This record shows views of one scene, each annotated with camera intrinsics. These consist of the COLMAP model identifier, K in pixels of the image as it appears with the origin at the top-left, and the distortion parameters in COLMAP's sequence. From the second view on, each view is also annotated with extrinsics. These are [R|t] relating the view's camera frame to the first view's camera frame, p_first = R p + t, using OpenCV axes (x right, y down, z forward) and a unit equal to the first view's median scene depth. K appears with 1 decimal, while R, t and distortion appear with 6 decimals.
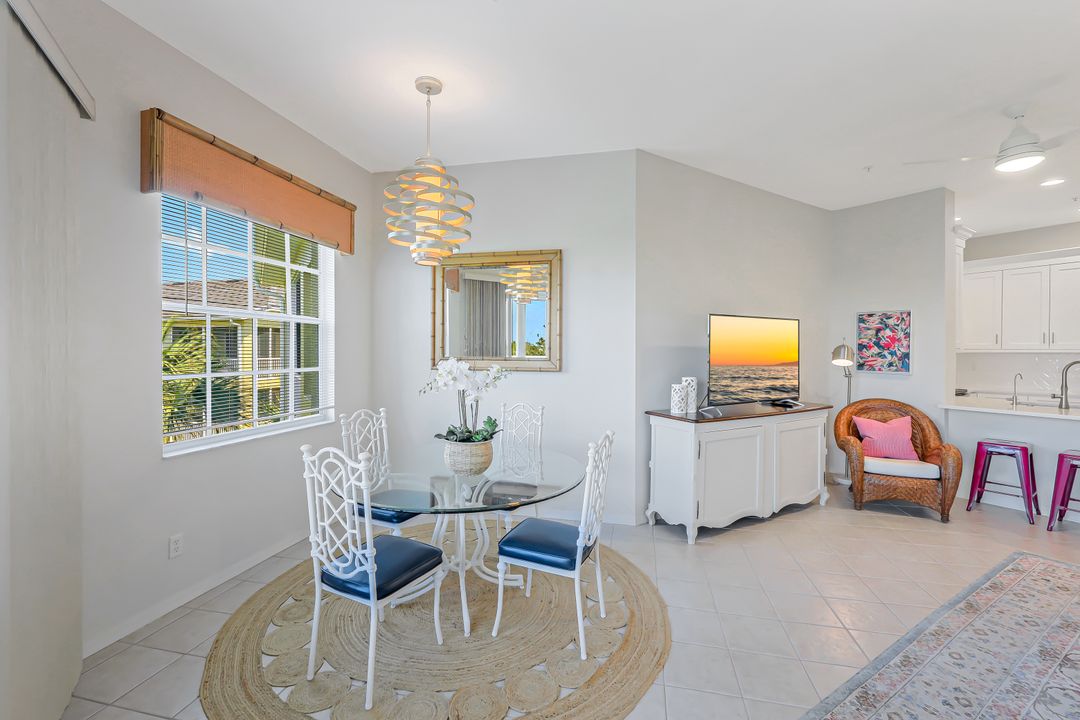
lens RADIAL K [[455.1, 0, 537.6], [0, 455.1, 354.9], [0, 0, 1]] dist [0.001918, 0.000479]
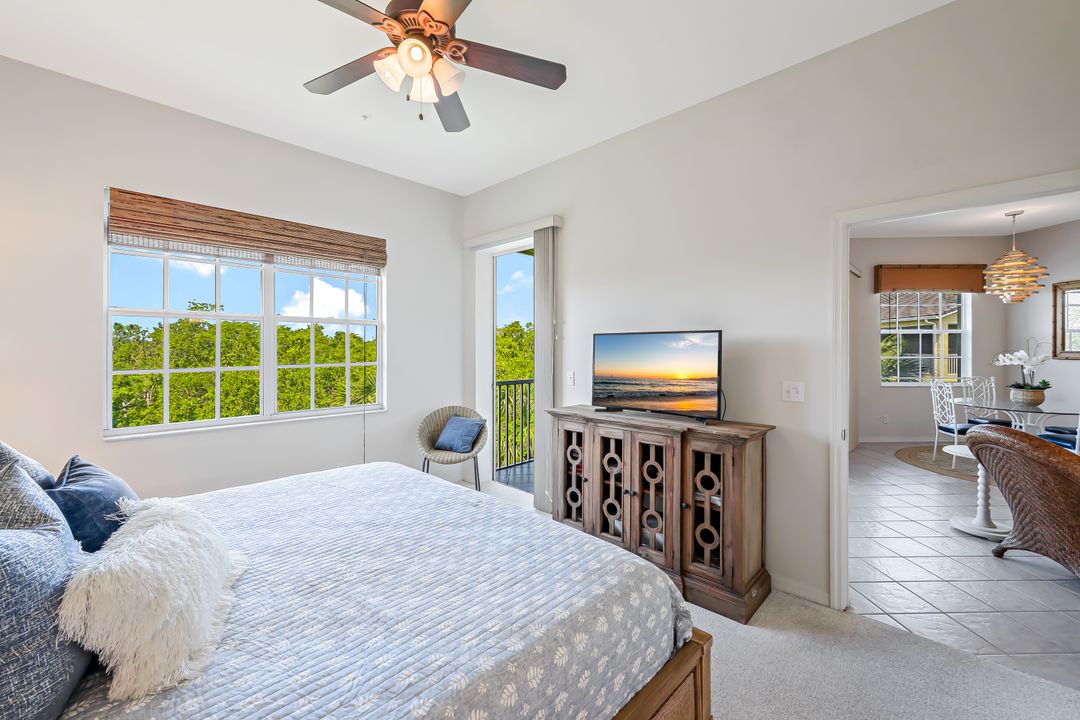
lens RADIAL K [[437.2, 0, 537.9], [0, 437.2, 349.7], [0, 0, 1]] dist [0.000326, 0.000150]
pose [[0.240992, 0.000121, -0.970527, 0.819551], [-0.001775, 0.999998, -0.000316, 0.004482], [0.970526, 0.001799, 0.240992, -1.087092]]
